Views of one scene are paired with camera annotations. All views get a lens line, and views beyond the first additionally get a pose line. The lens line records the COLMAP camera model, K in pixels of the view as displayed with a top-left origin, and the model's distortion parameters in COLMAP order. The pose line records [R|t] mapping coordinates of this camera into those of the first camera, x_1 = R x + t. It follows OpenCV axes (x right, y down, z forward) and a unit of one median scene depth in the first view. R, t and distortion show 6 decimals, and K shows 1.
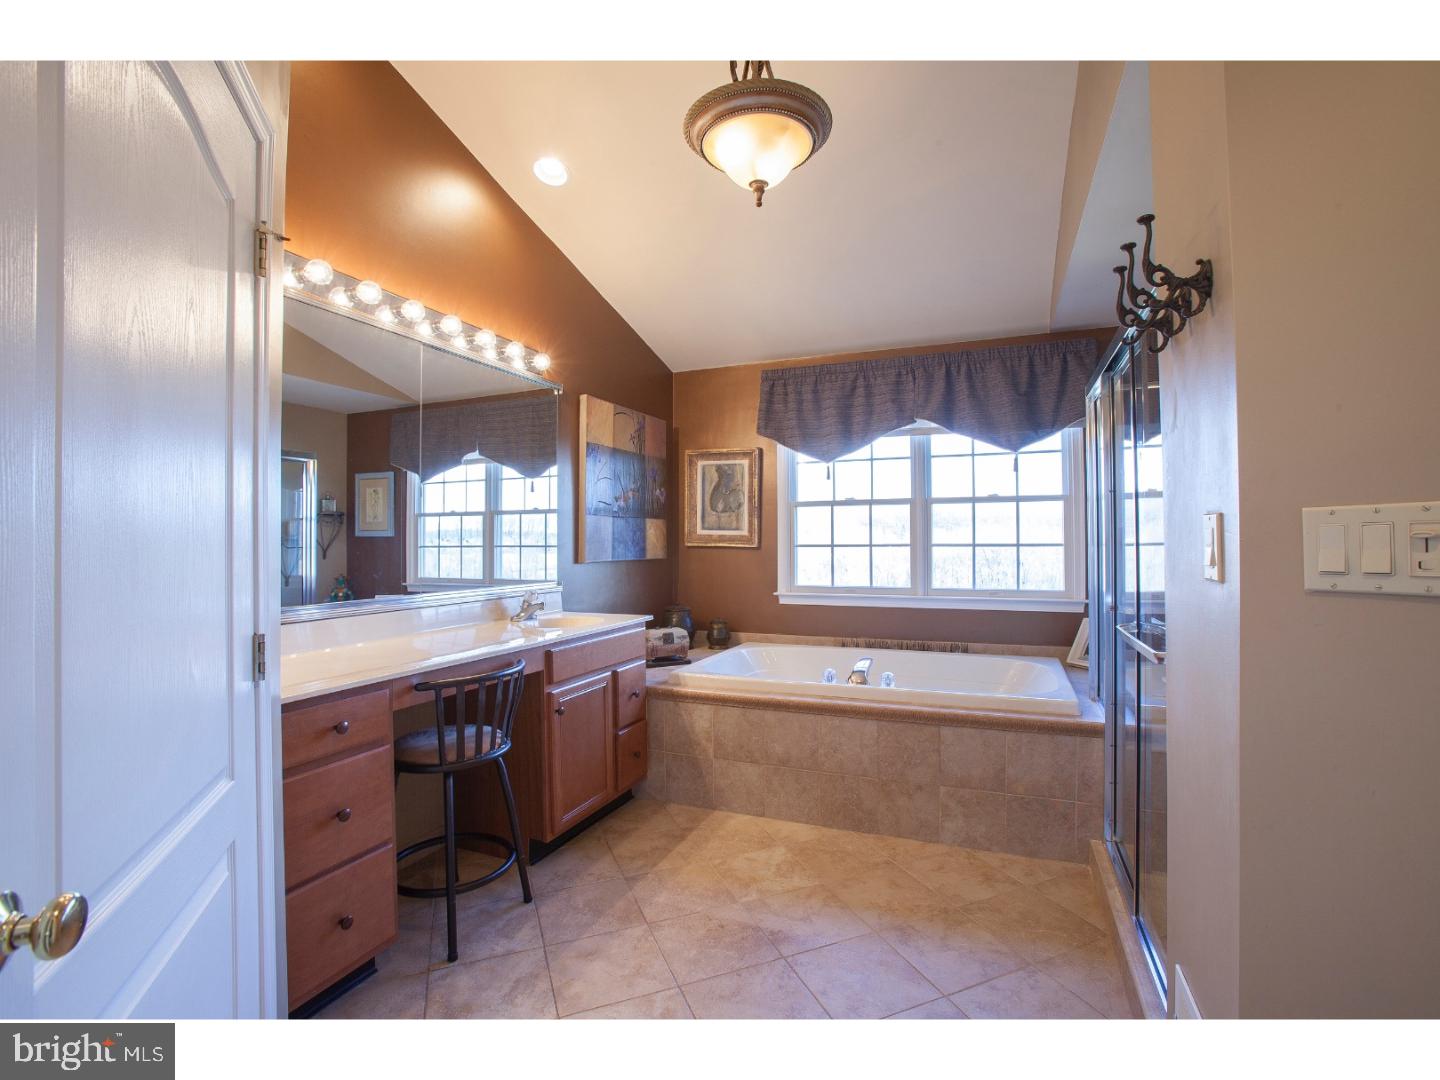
lens RADIAL K [[669.2, 0, 727.8], [0, 669.2, 548.1], [0, 0, 1]] dist [-0.081887, 0.038549]
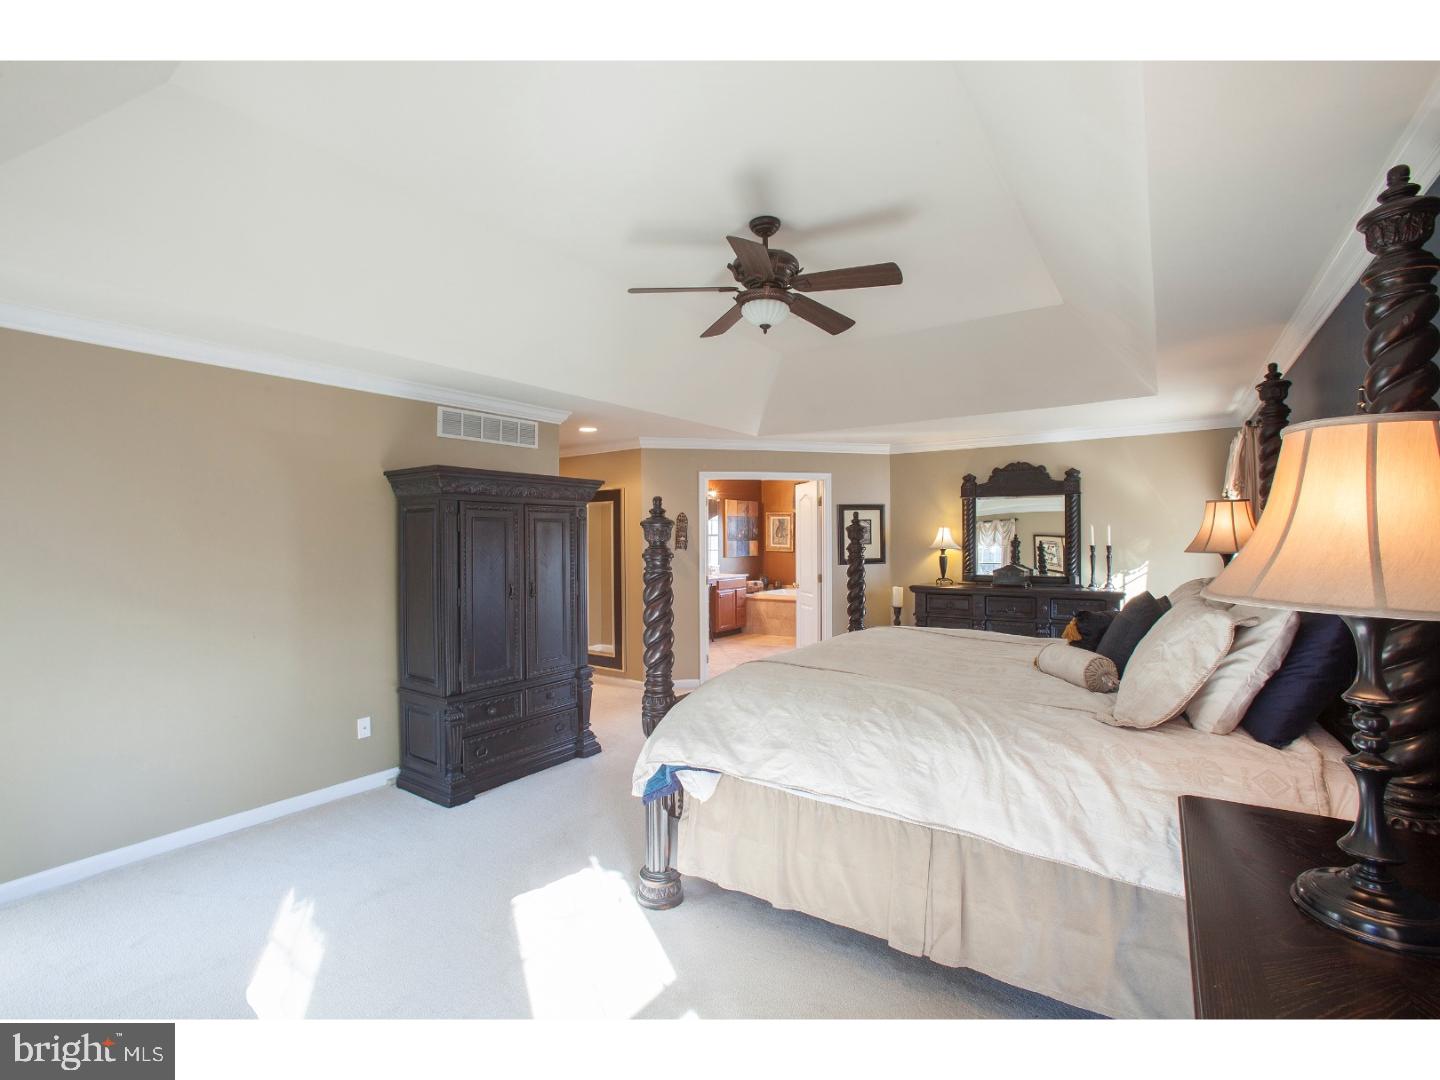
lens RADIAL K [[669.2, 0, 727.8], [0, 669.2, 548.1], [0, 0, 1]] dist [-0.081887, 0.038549]
pose [[0.978137, 0.002338, -0.207949, 0.348609], [-0.000068, 0.999940, 0.010924, -0.044580], [0.207962, -0.010671, 0.978079, -1.632063]]
